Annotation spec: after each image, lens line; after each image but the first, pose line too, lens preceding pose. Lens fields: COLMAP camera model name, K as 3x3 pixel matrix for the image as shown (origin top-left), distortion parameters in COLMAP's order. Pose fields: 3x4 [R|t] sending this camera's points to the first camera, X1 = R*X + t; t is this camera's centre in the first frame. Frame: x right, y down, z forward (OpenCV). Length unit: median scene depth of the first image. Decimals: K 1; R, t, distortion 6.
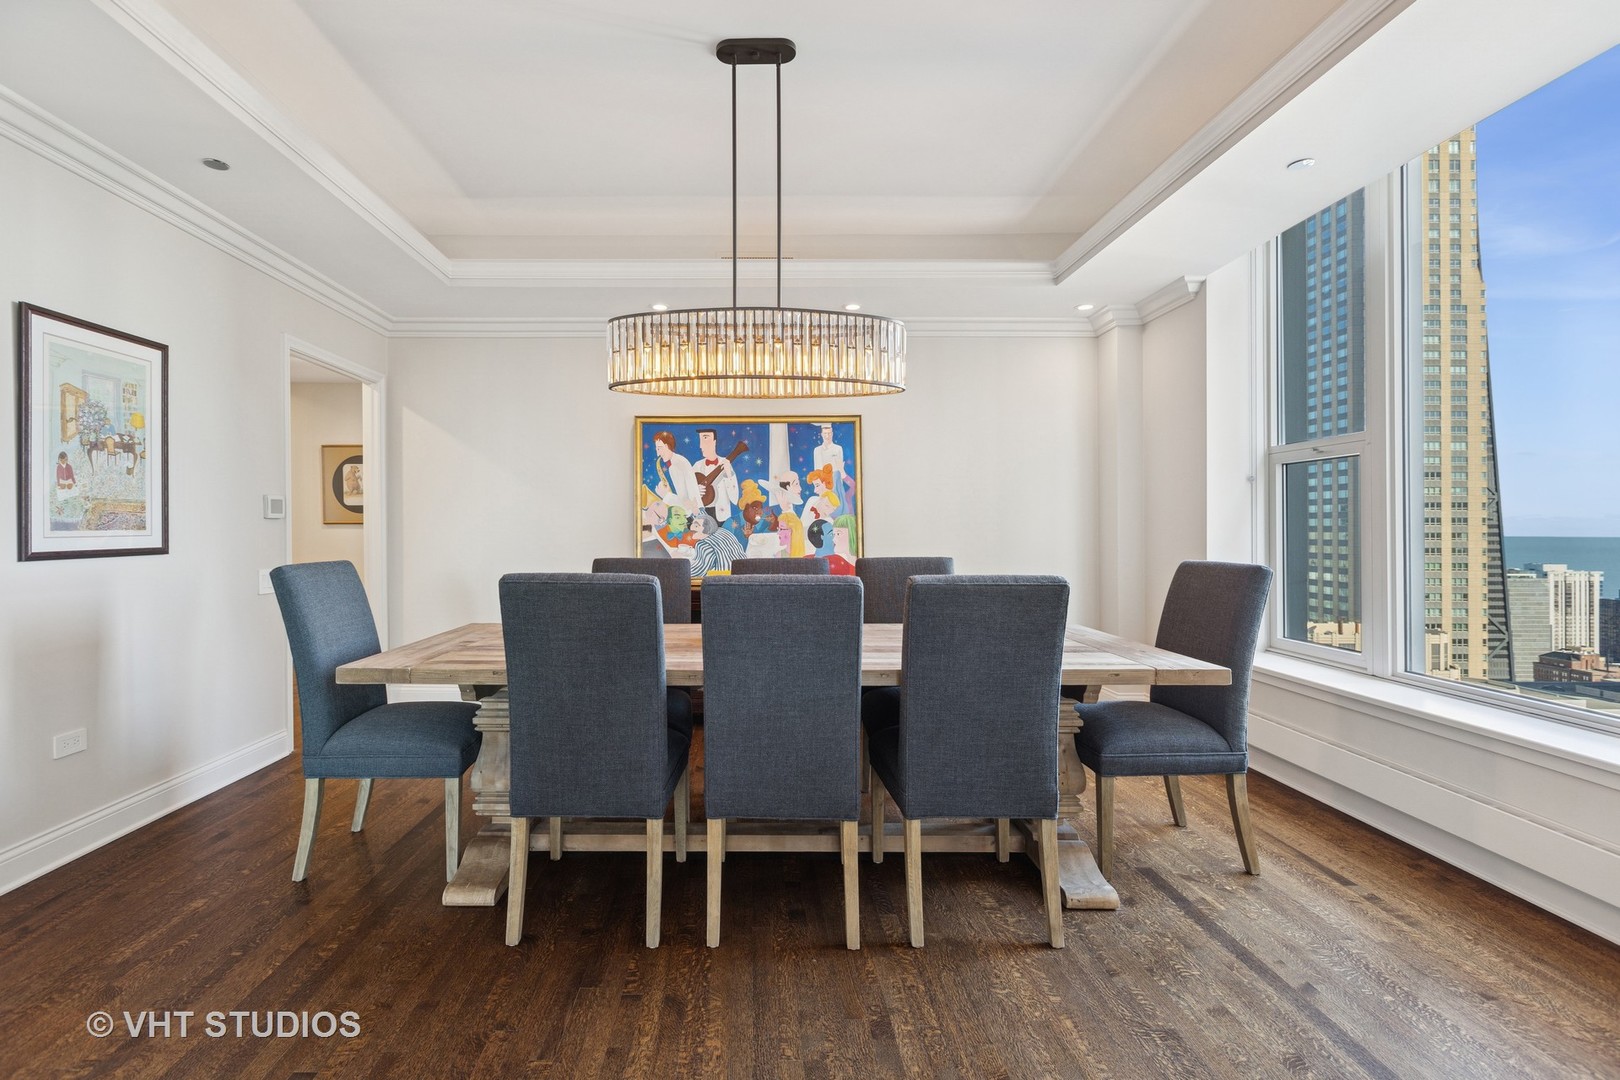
lens RADIAL K [[718.8, 0, 805.2], [0, 718.8, 521.0], [0, 0, 1]] dist [-0.000125, -0.000572]
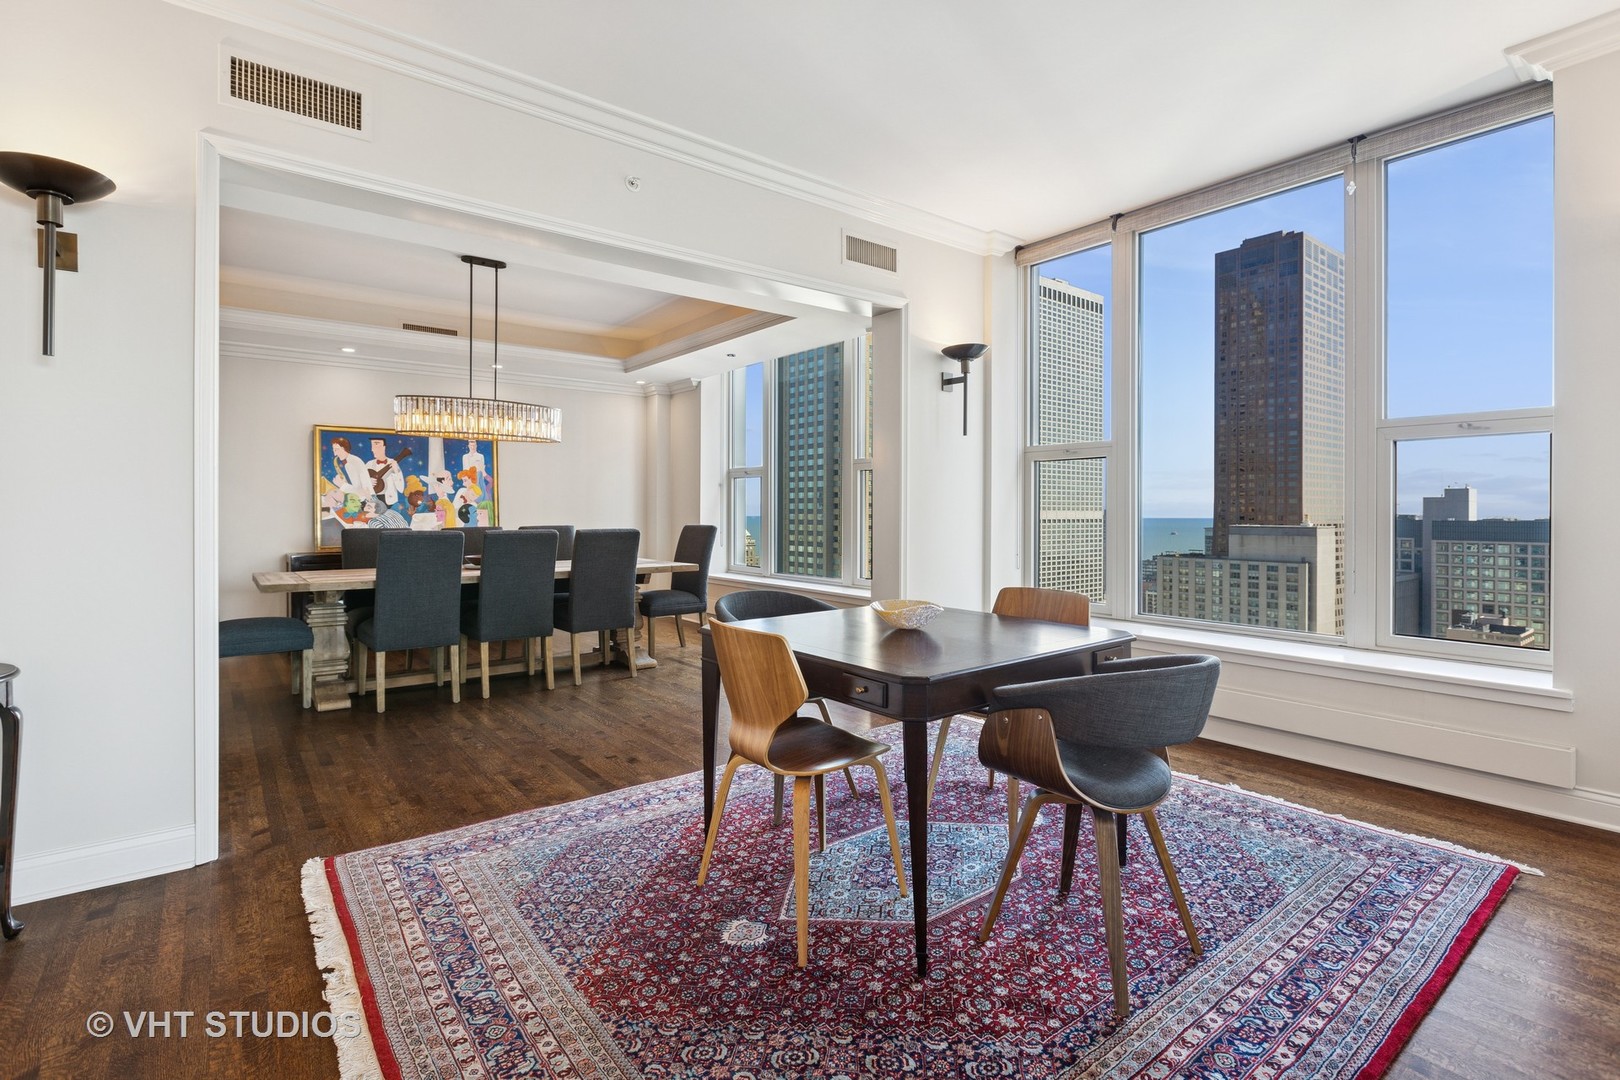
lens RADIAL K [[769.9, 0, 816.2], [0, 769.9, 513.6], [0, 0, 1]] dist [0.009459, -0.000848]
pose [[0.815171, -0.000763, 0.579220, -0.310424], [-0.007340, 0.999905, 0.011647, -0.005715], [-0.579174, -0.013746, 0.815088, -0.698259]]
